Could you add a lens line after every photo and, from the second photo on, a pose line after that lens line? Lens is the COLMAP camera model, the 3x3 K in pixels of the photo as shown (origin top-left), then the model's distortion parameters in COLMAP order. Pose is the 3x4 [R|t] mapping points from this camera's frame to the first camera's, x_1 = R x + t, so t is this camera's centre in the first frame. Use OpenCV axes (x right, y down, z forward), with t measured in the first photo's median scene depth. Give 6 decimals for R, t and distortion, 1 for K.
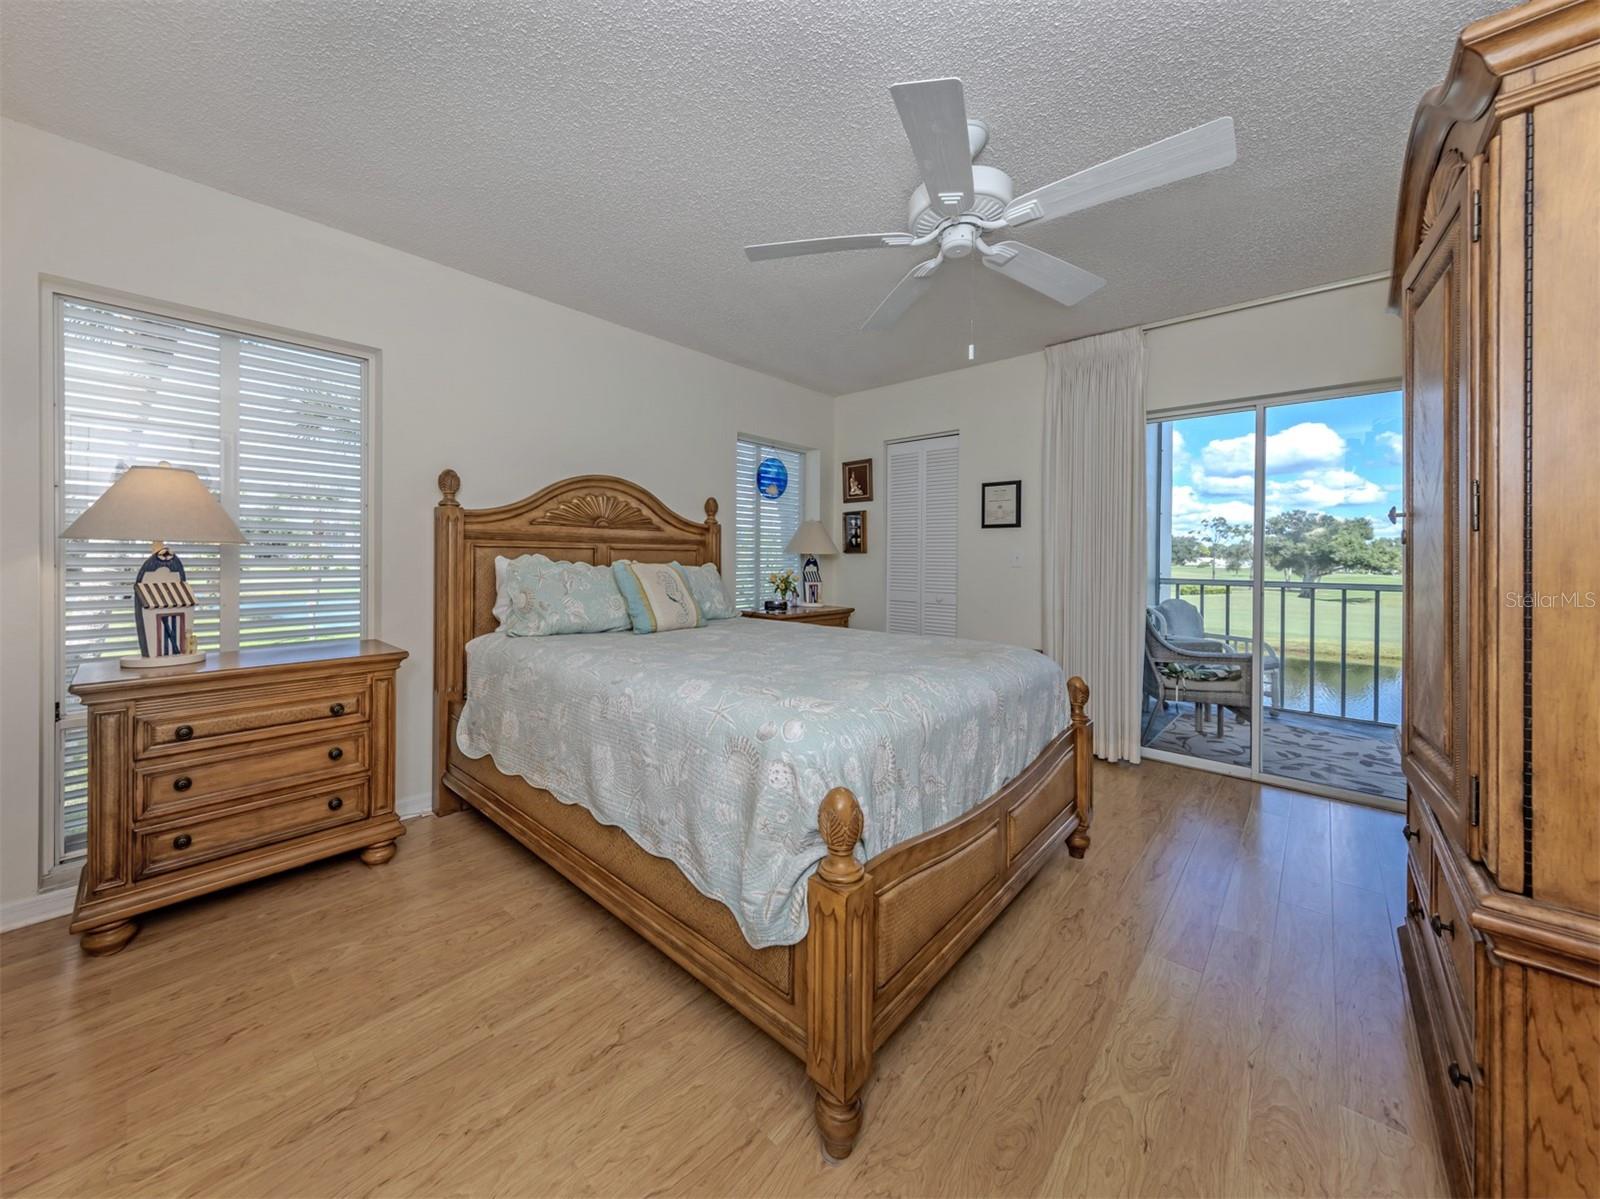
lens RADIAL K [[590.6, 0, 784.5], [0, 590.6, 559.5], [0, 0, 1]] dist [0.000735, 0.000069]
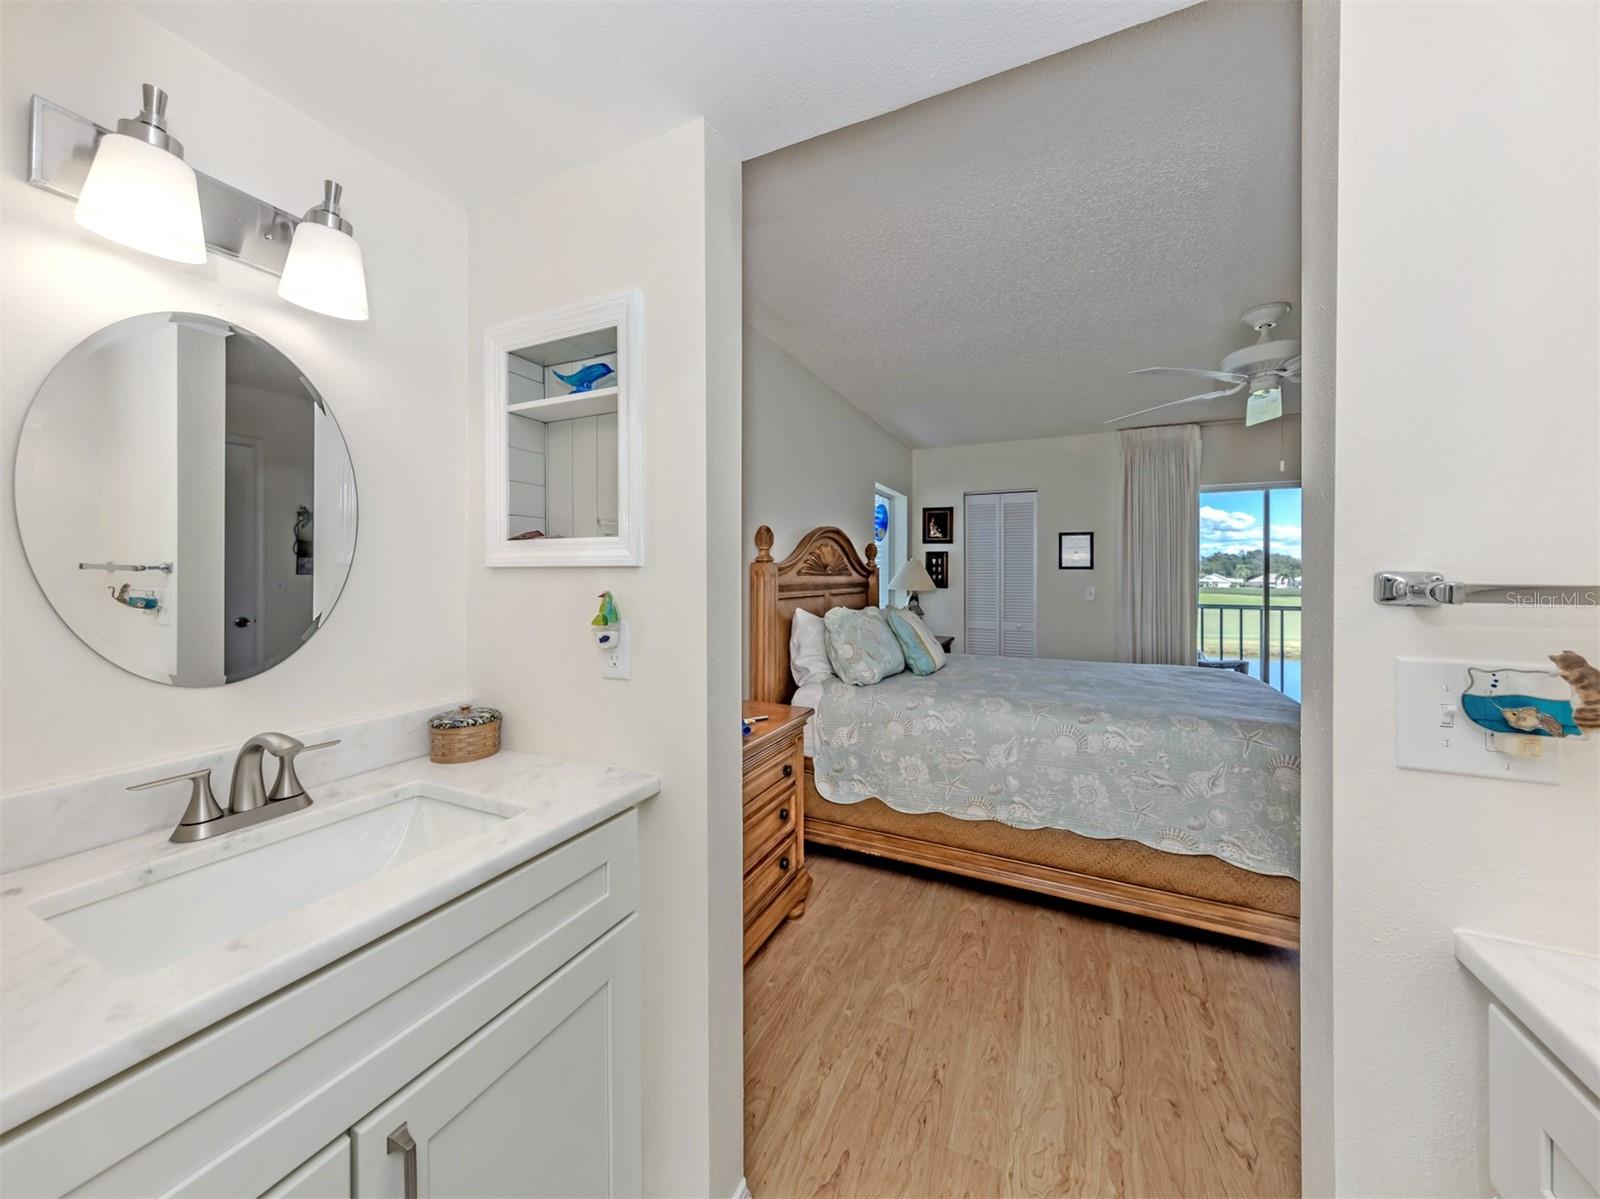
lens RADIAL K [[569.3, 0, 808.7], [0, 569.3, 572.2], [0, 0, 1]] dist [0.000922, -0.000019]
pose [[0.952618, -0.003585, 0.304148, -0.556940], [0.005241, 0.999976, -0.004630, -0.046582], [-0.304124, 0.006005, 0.952613, 0.024994]]
